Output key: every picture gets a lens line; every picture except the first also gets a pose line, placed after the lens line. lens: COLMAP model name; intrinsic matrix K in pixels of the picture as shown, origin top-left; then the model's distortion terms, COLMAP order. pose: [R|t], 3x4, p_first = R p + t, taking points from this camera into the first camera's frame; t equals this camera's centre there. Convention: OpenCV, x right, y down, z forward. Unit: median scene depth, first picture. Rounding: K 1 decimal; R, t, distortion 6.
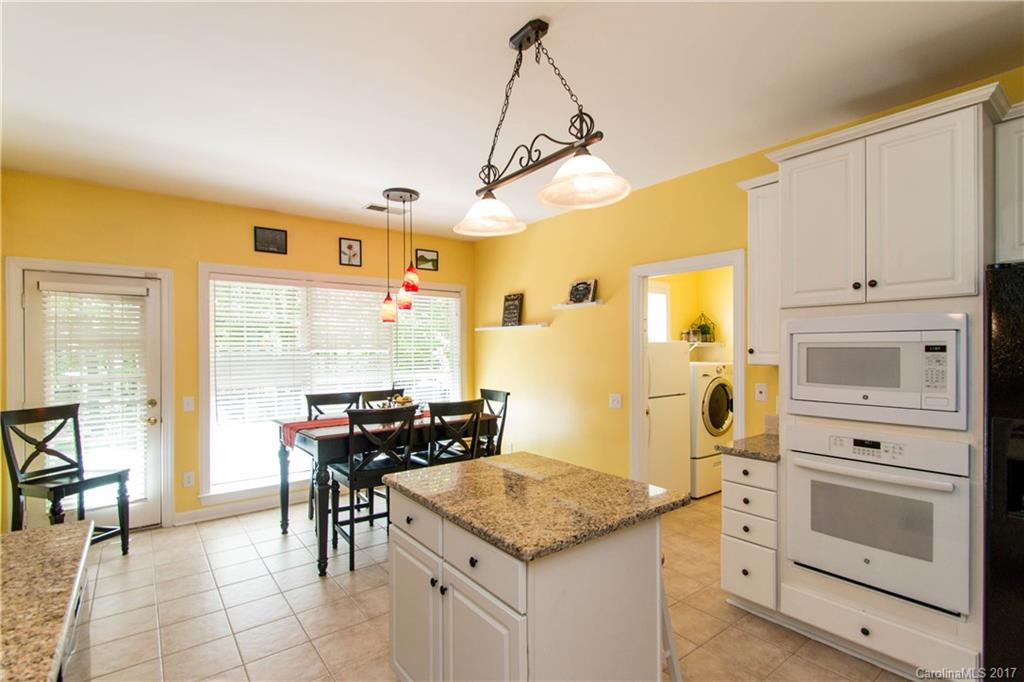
lens RADIAL K [[474.8, 0, 493.6], [0, 474.8, 350.1], [0, 0, 1]] dist [0.003827, 0.000519]
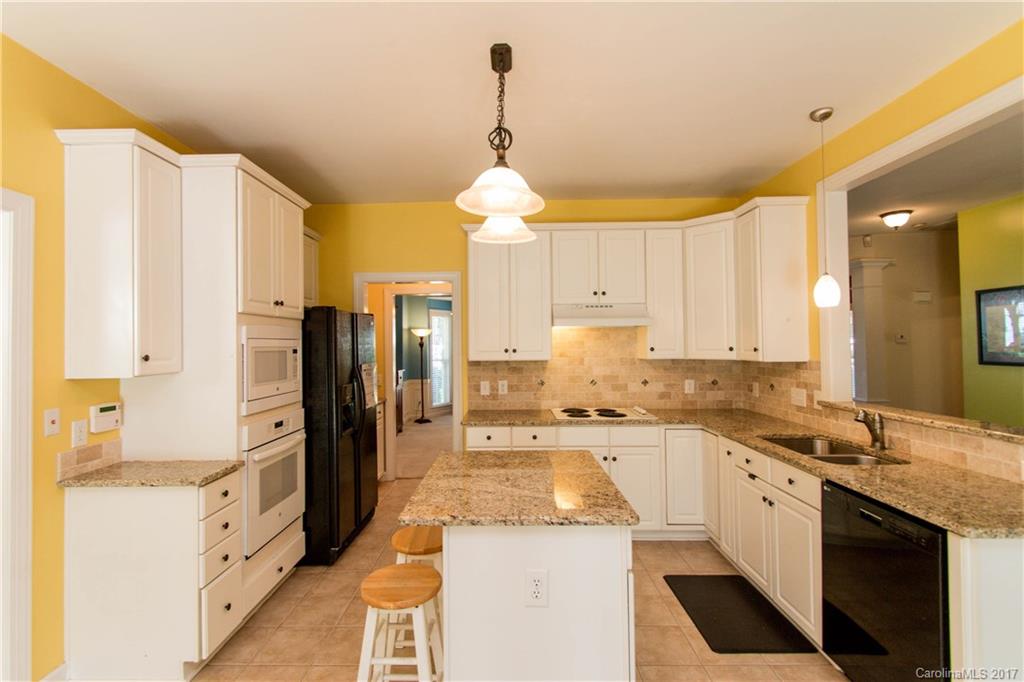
lens RADIAL K [[474.8, 0, 502.8], [0, 474.8, 336.7], [0, 0, 1]] dist [0.003827, 0.000519]
pose [[-0.792103, 0.019930, 0.610062, -0.467849], [0.014116, 0.999798, -0.014334, -0.015657], [-0.610225, -0.002742, -0.792224, 1.517713]]
